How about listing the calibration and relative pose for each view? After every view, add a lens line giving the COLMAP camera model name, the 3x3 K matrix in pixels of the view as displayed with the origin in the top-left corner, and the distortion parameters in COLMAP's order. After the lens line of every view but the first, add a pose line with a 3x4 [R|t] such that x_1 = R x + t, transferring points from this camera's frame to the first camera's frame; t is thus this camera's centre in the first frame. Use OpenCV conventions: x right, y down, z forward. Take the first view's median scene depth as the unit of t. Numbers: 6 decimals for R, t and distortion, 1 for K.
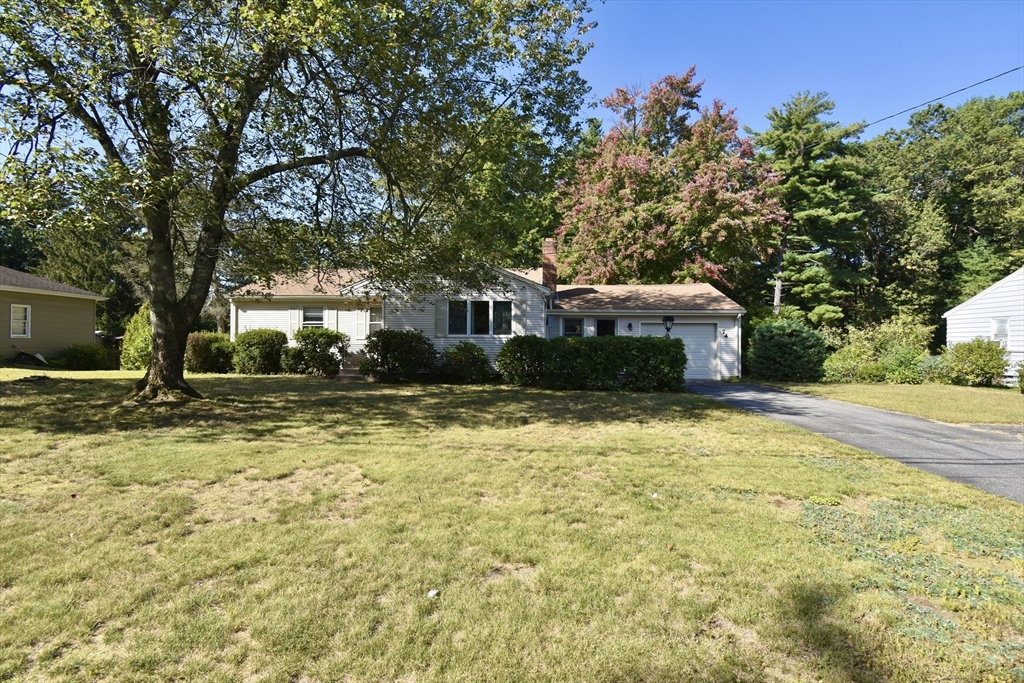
lens RADIAL K [[453.8, 0, 511.8], [0, 453.8, 346.1], [0, 0, 1]] dist [-0.003744, -0.001465]
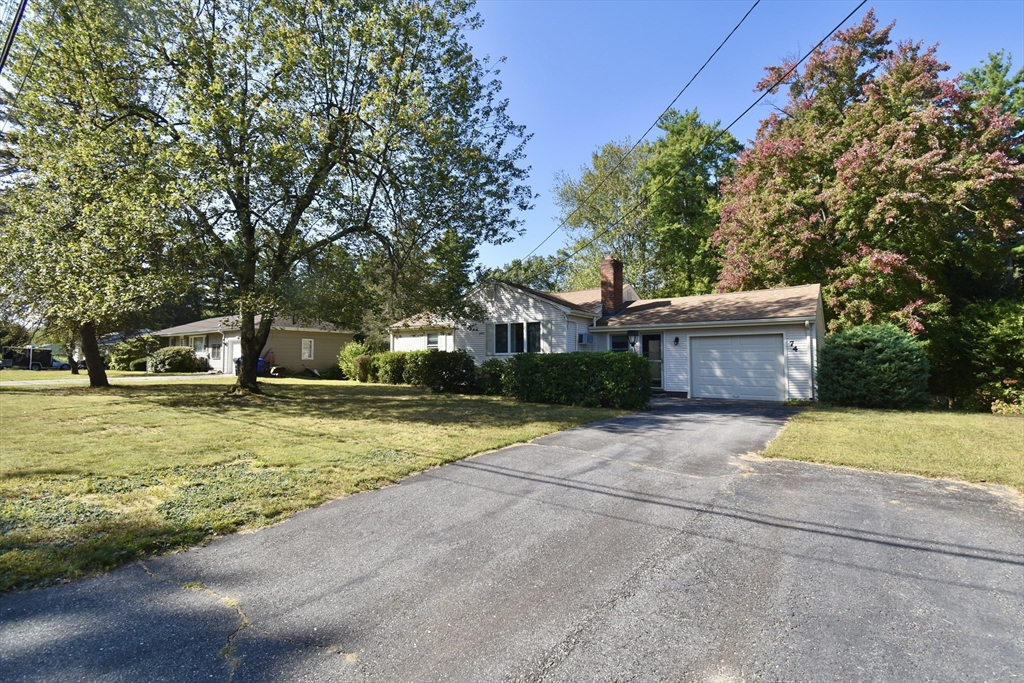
lens RADIAL K [[453.8, 0, 511.0], [0, 453.8, 337.7], [0, 0, 1]] dist [-0.003744, -0.001465]
pose [[0.842435, -0.036341, -0.537572, 0.480286], [0.004291, 0.998144, -0.060752, 0.005794], [0.538781, 0.048873, 0.841027, 0.034242]]
